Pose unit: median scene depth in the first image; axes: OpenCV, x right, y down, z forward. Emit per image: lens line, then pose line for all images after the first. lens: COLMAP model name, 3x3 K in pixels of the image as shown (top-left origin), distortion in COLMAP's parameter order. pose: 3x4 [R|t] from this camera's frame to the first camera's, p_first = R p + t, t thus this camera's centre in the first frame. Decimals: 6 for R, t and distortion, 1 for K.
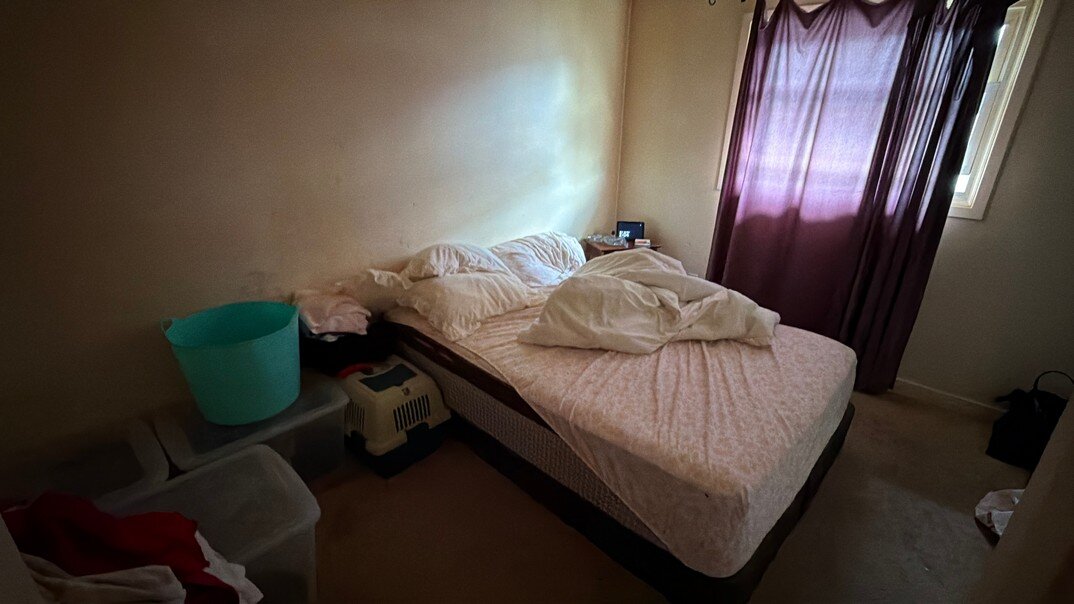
lens RADIAL K [[481.0, 0, 540.4], [0, 481.0, 301.8], [0, 0, 1]] dist [-0.002110, 0.000287]
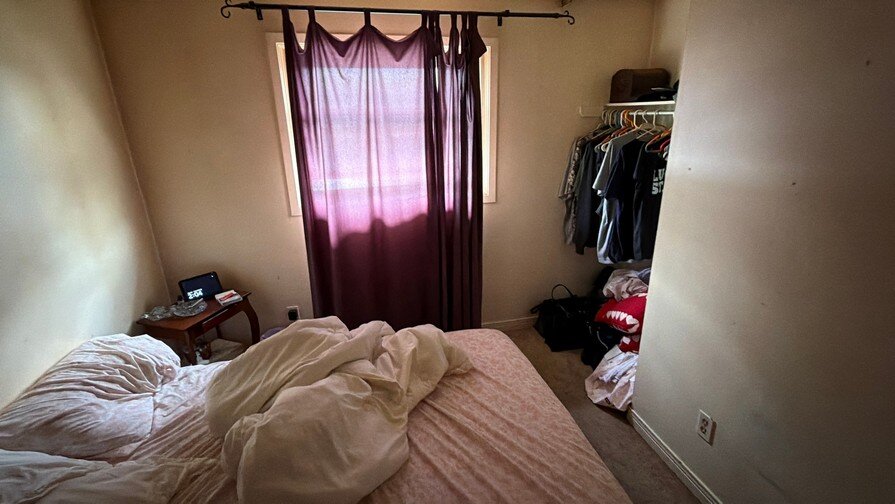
lens RADIAL K [[400.8, 0, 446.4], [0, 400.8, 249.0], [0, 0, 1]] dist [-0.002110, 0.000287]
pose [[0.560228, -0.290291, 0.775807, -0.111236], [0.330753, 0.937073, 0.111790, -0.203797], [-0.759439, 0.193973, 0.620989, 0.377823]]
